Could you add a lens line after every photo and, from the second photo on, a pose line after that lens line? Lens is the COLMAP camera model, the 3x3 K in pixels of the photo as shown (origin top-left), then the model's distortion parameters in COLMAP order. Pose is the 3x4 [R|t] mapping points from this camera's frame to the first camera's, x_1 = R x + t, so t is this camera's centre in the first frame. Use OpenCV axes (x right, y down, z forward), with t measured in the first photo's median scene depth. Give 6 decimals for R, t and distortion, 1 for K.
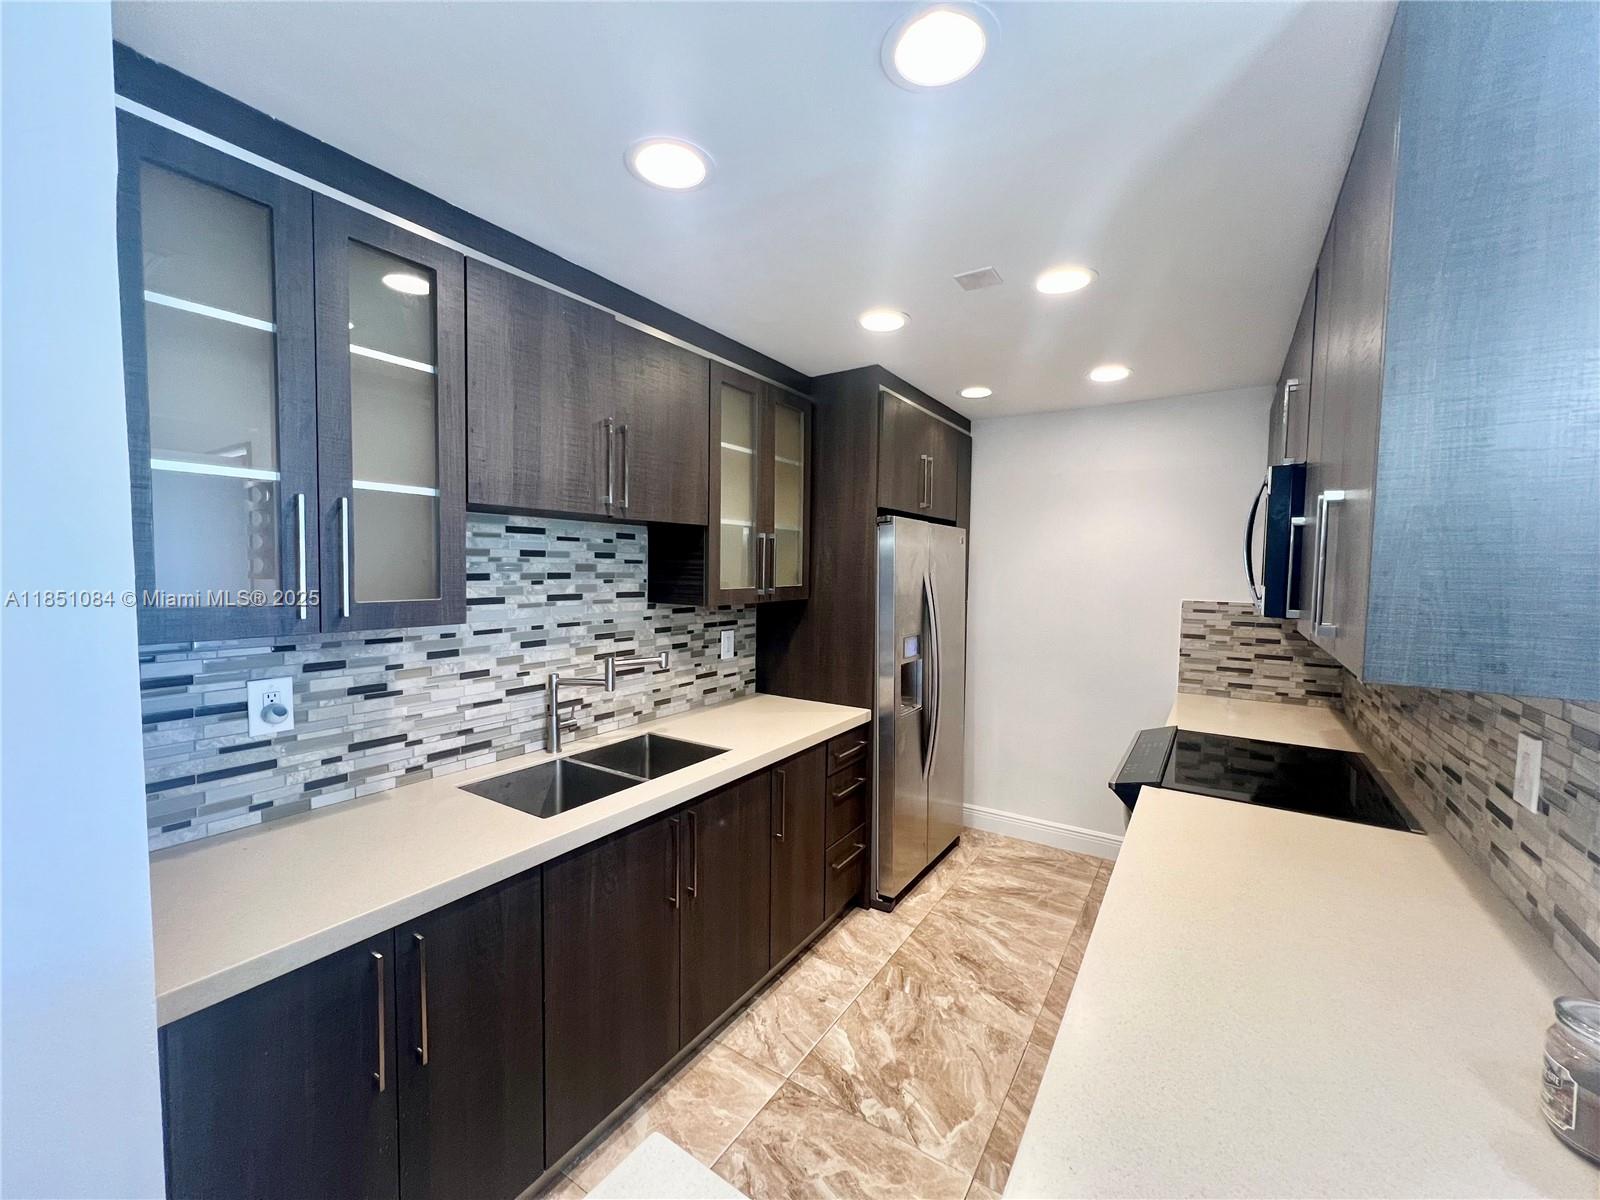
lens RADIAL K [[641.1, 0, 798.4], [0, 641.1, 606.3], [0, 0, 1]] dist [-0.001482, -0.000010]
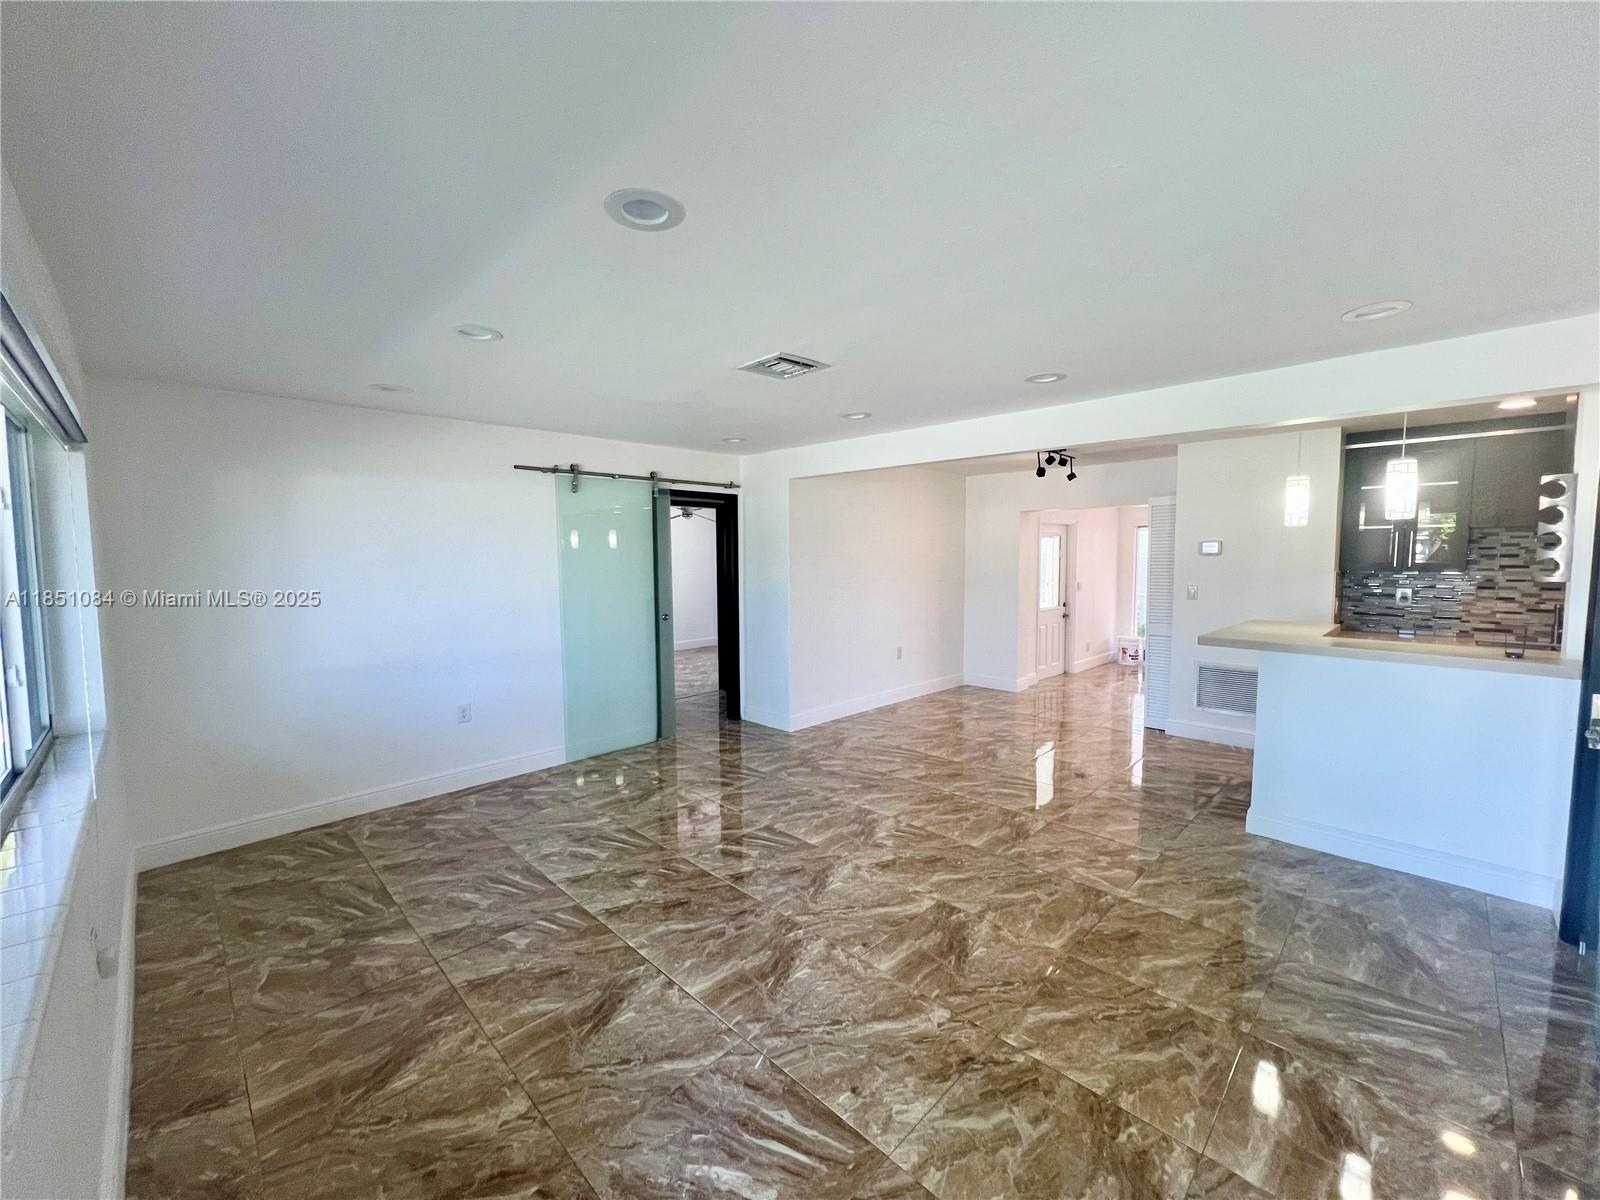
lens RADIAL K [[641.1, 0, 802.9], [0, 641.1, 603.7], [0, 0, 1]] dist [-0.001482, -0.000010]
pose [[-0.189645, 0.081557, -0.978460, 2.164244], [-0.042446, 0.994931, 0.091157, 0.021837], [0.980935, 0.058820, -0.185222, -1.008905]]
